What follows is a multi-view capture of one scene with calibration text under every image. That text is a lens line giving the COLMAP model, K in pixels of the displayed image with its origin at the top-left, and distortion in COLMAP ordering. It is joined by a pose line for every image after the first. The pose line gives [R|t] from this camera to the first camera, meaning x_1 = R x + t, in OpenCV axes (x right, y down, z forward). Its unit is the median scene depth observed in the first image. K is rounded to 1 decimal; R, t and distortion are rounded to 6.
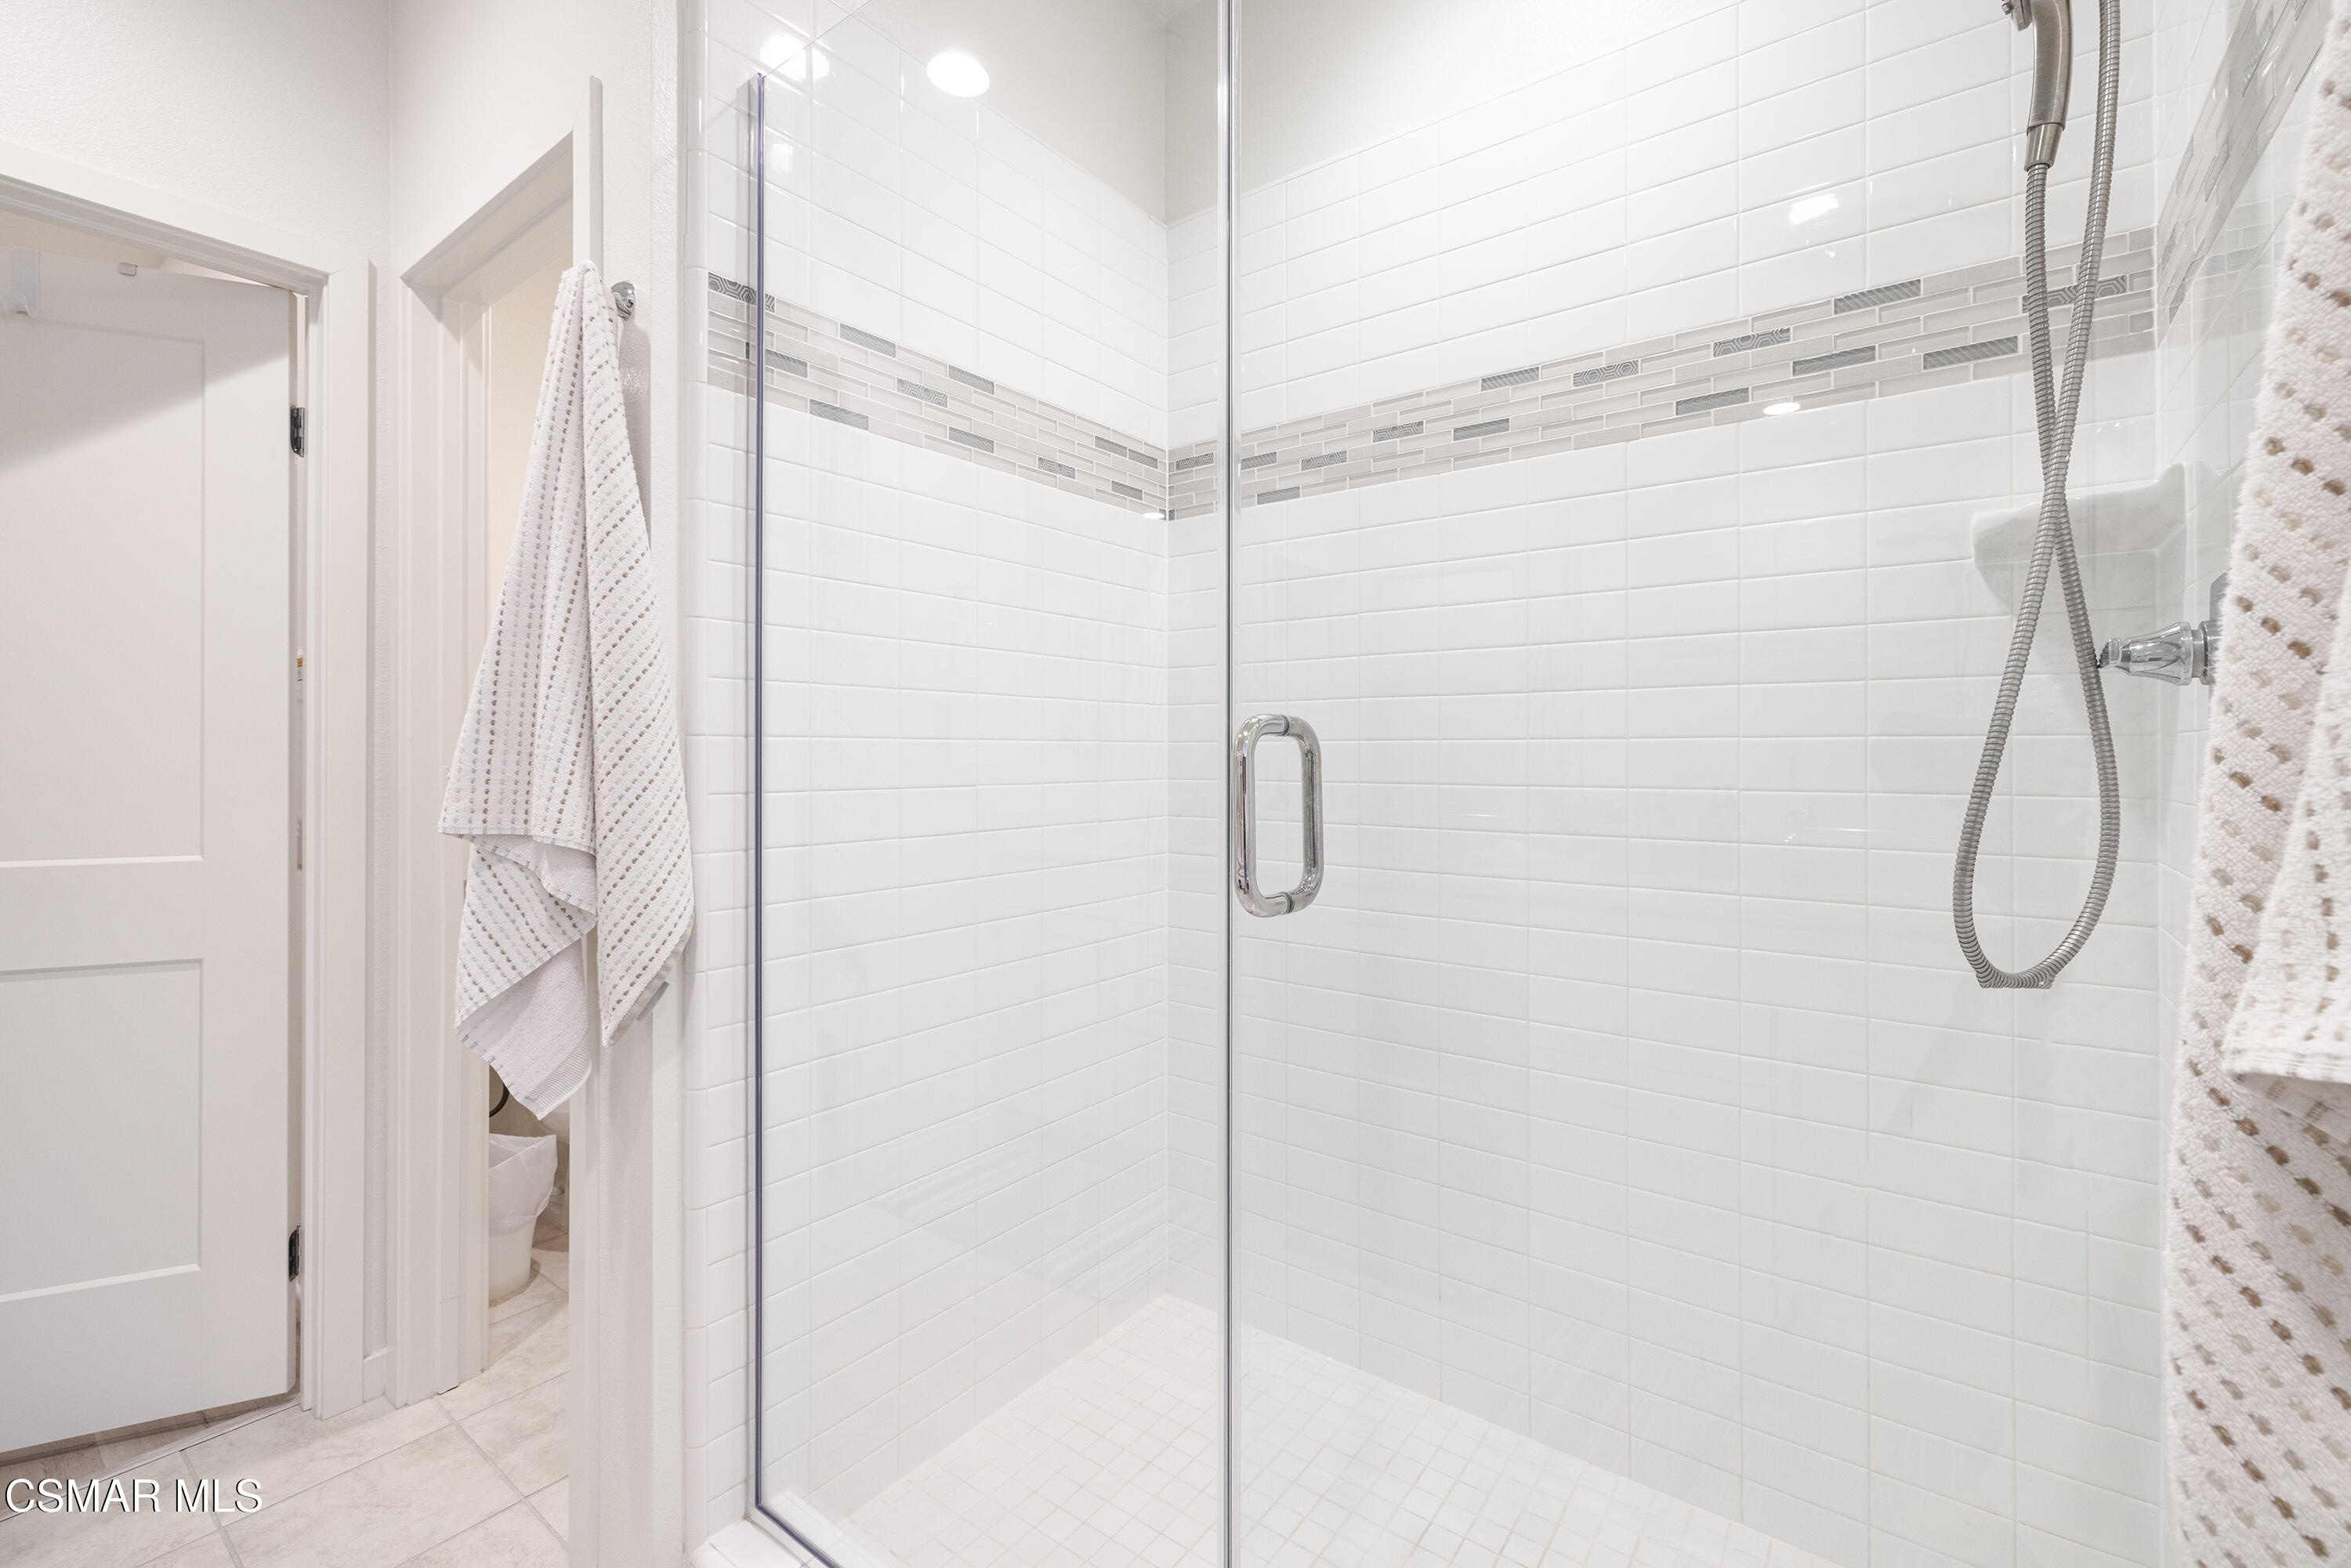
lens RADIAL K [[1015.0, 0, 1195.3], [0, 1015.0, 749.8], [0, 0, 1]] dist [0.001737, 0.000105]
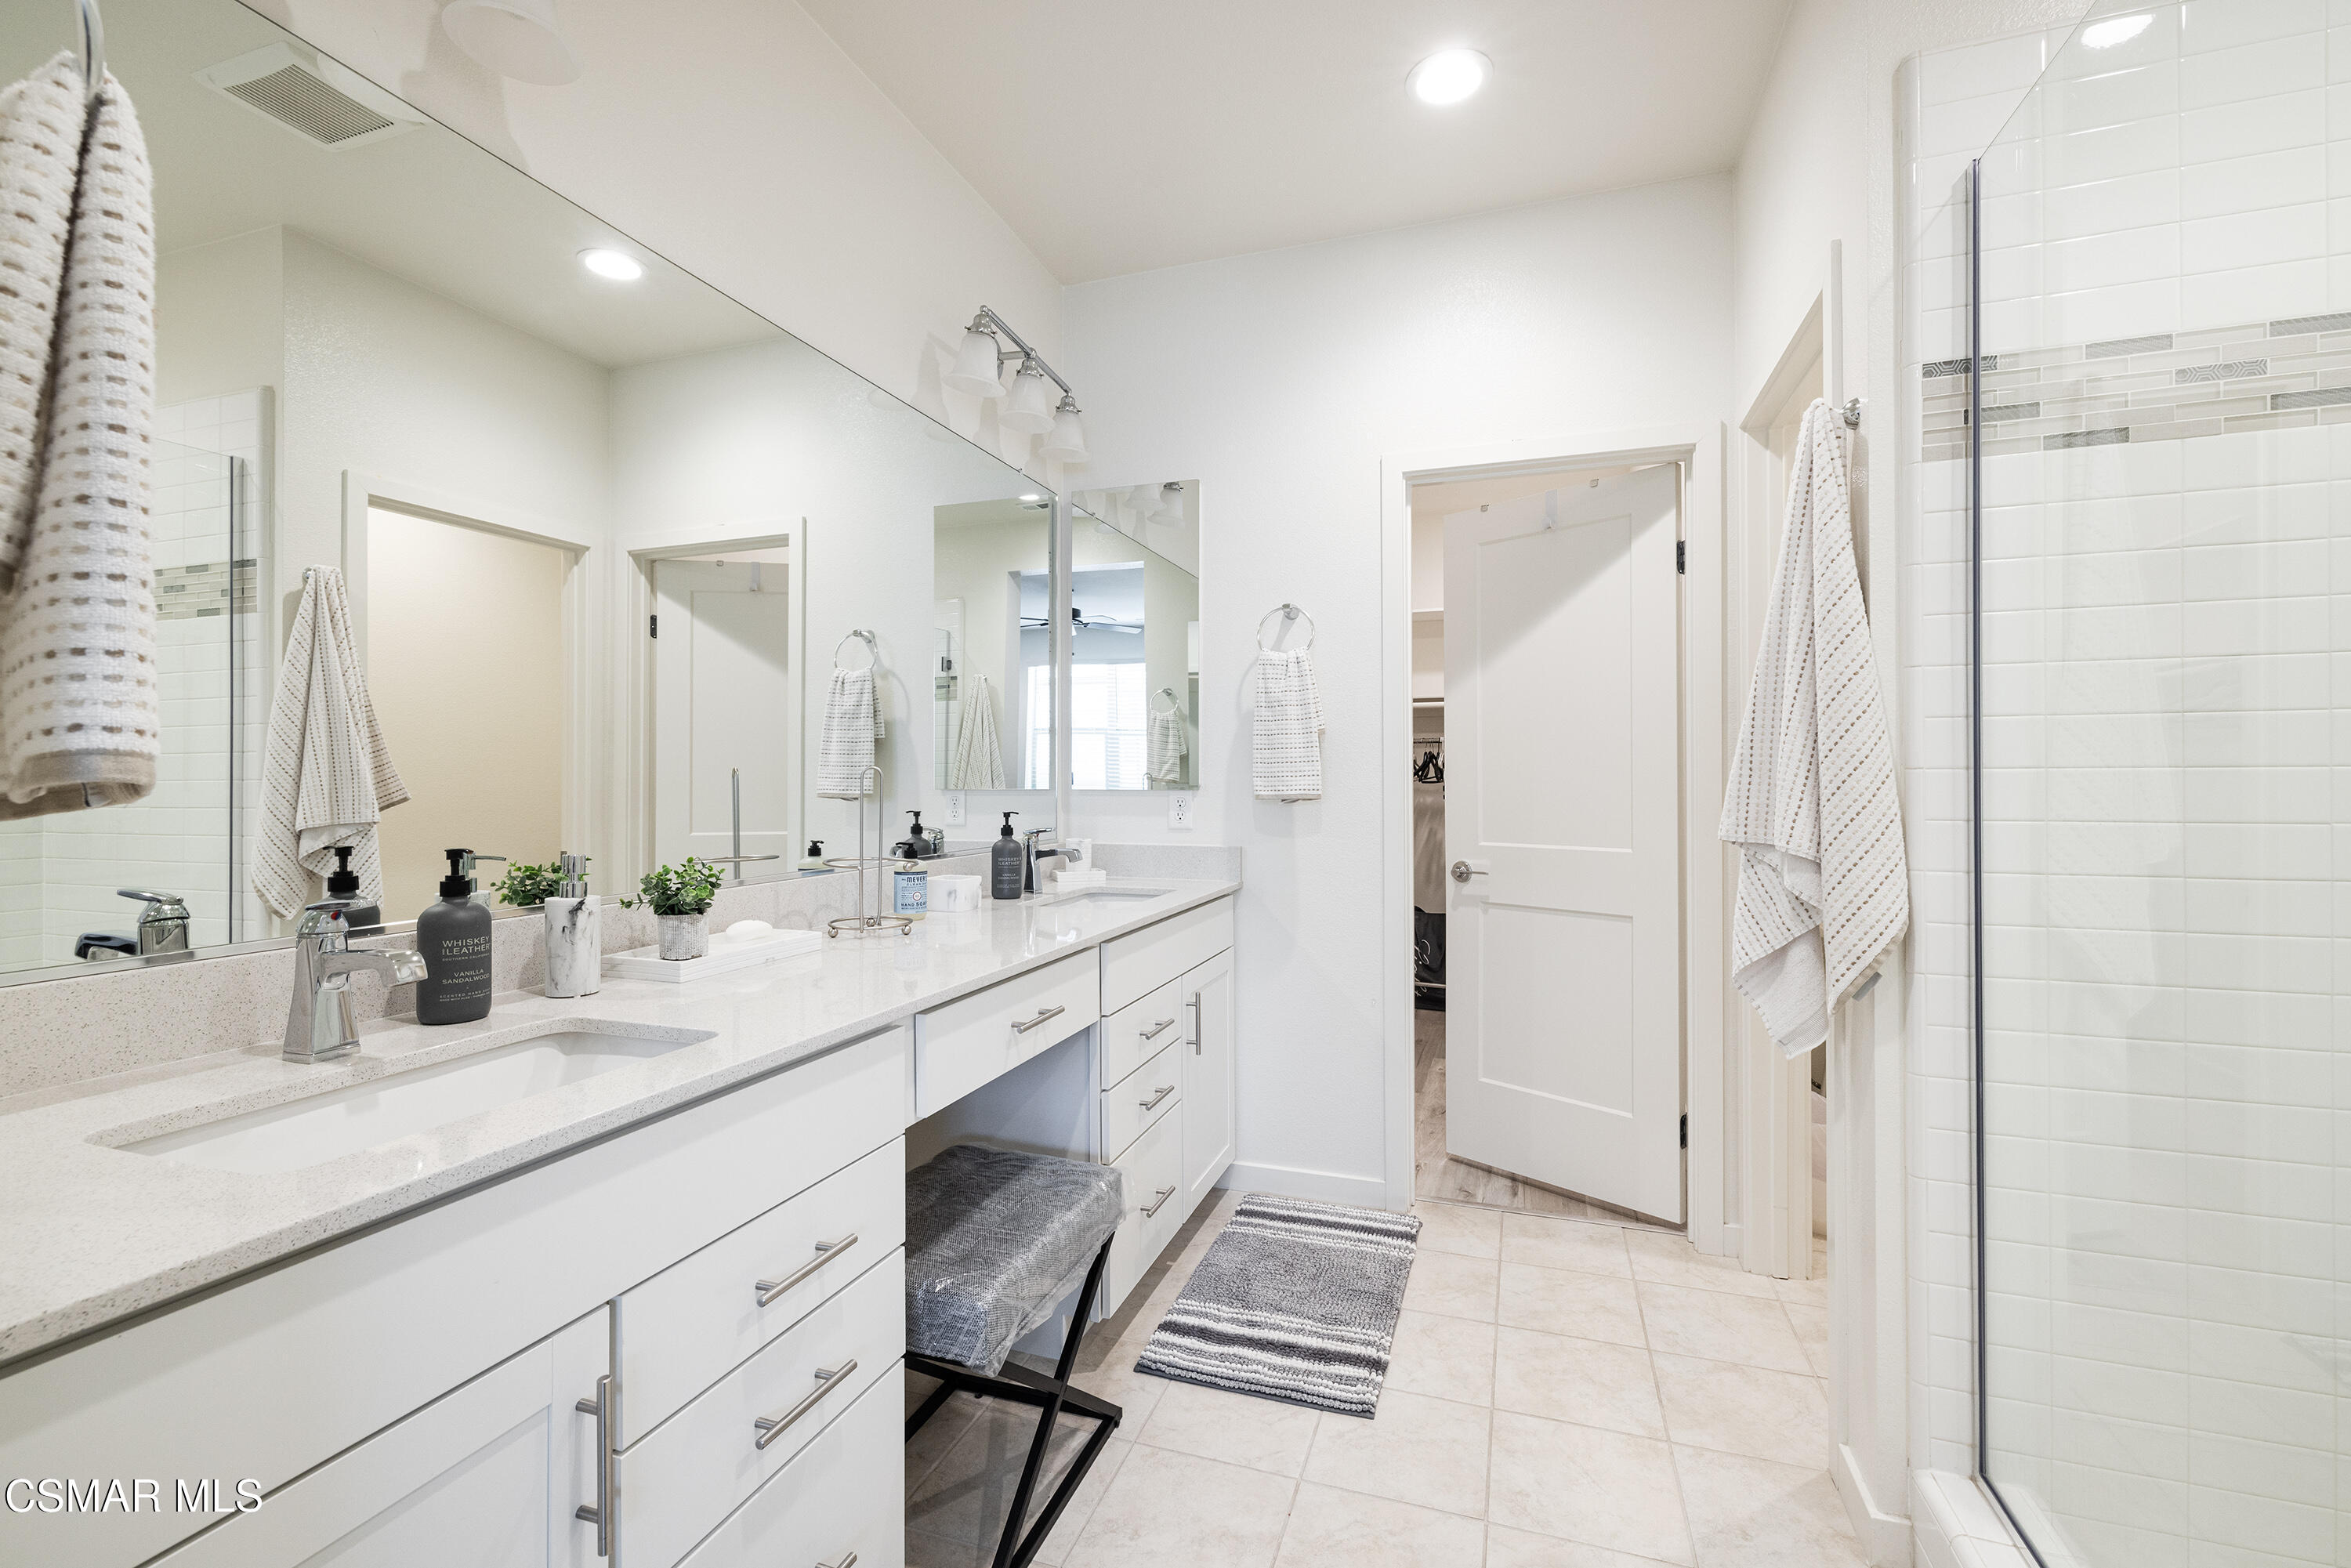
lens RADIAL K [[1015.0, 0, 1176.3], [0, 1015.0, 778.8], [0, 0, 1]] dist [0.001737, 0.000105]
pose [[0.301196, -0.003247, -0.953557, 0.382166], [0.007164, 0.999974, -0.001142, -0.007799], [0.953535, -0.006487, 0.301212, -0.160866]]
